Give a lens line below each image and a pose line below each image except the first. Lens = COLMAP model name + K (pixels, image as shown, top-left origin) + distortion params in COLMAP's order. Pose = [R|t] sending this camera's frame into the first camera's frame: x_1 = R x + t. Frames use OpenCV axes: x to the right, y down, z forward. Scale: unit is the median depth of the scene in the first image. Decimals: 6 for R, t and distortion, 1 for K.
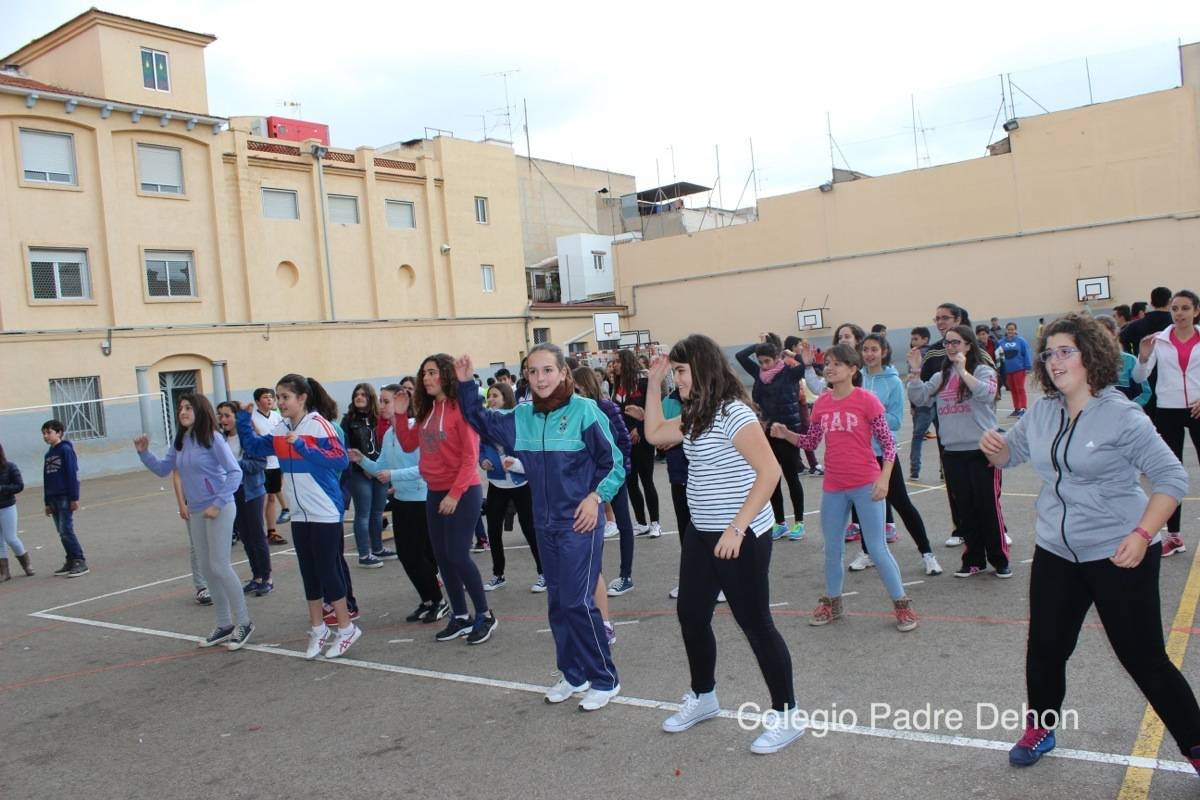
lens RADIAL K [[995.1, 0, 607.4], [0, 995.1, 394.7], [0, 0, 1]] dist [-0.167000, 0.150723]
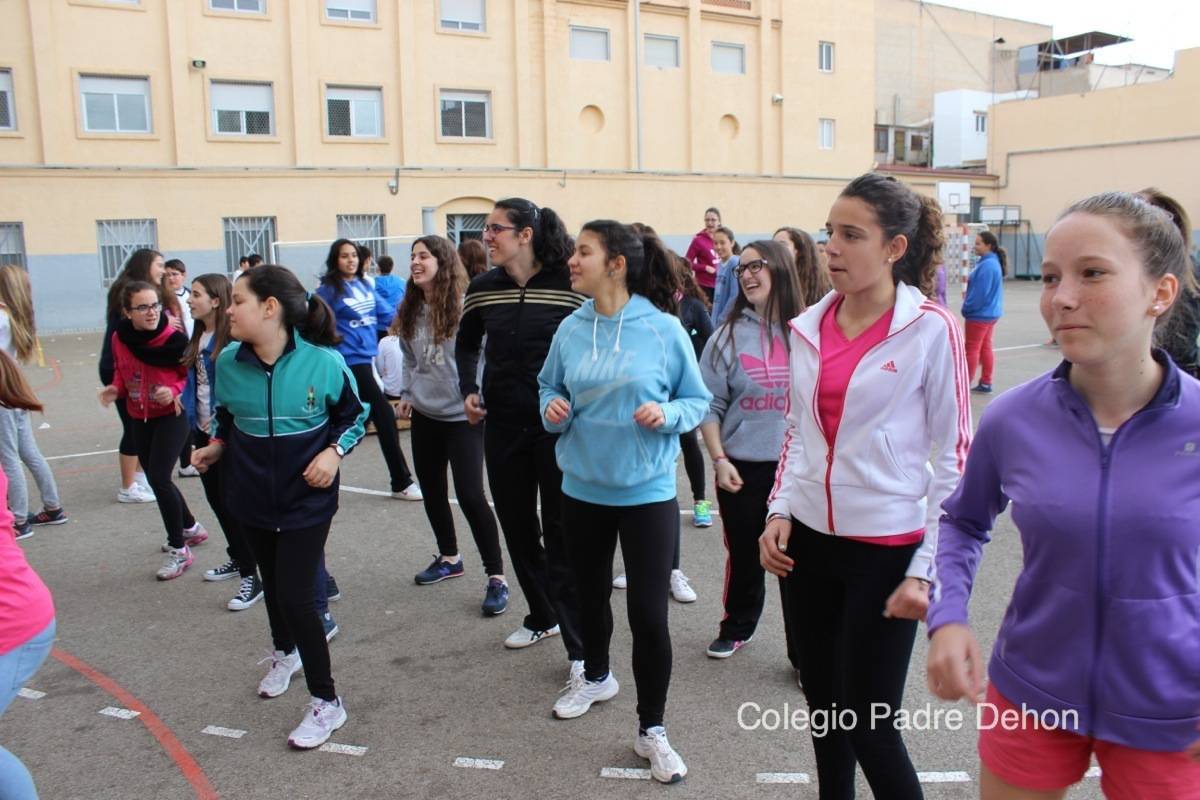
lens RADIAL K [[995.1, 0, 609.2], [0, 995.1, 395.2], [0, 0, 1]] dist [-0.167000, 0.150723]
pose [[0.911345, 0.135101, -0.388843, 0.092450], [-0.078255, 0.984243, 0.158560, -0.011491], [0.404137, -0.114074, 0.907557, 0.106163]]
